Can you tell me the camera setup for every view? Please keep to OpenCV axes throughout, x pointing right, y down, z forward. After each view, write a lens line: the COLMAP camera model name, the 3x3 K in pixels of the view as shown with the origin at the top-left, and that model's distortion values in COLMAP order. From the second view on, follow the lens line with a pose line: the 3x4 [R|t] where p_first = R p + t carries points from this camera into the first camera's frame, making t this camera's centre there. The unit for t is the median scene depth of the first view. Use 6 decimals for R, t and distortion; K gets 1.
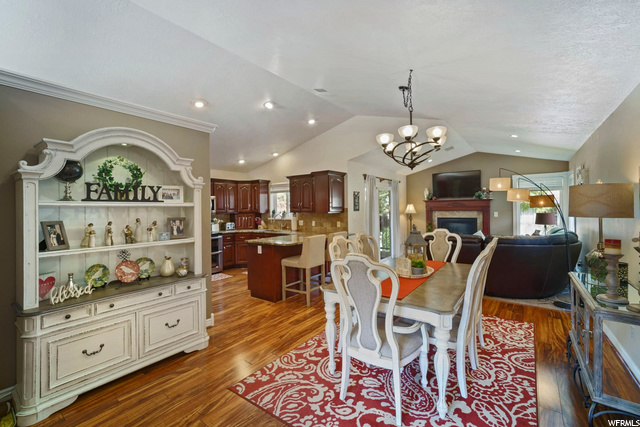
lens RADIAL K [[280.3, 0, 317.8], [0, 280.3, 210.8], [0, 0, 1]] dist [-0.002600, 0.000435]
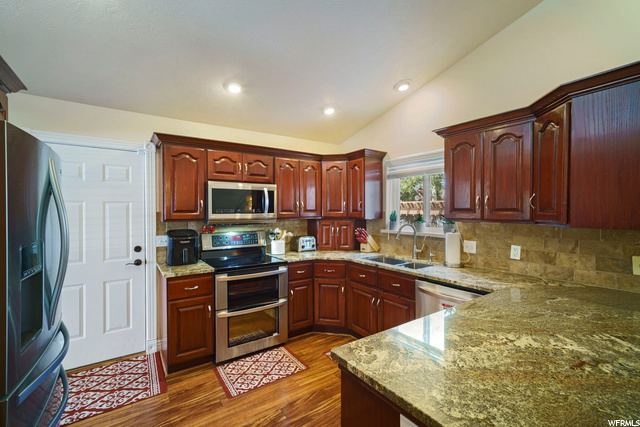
lens RADIAL K [[280.3, 0, 317.8], [0, 280.3, 210.8], [0, 0, 1]] dist [-0.002600, 0.000435]
pose [[0.950561, 0.009756, -0.310384, -0.132700], [-0.012421, 0.999901, -0.006610, -0.002801], [0.310289, 0.010139, 0.950588, 0.509404]]
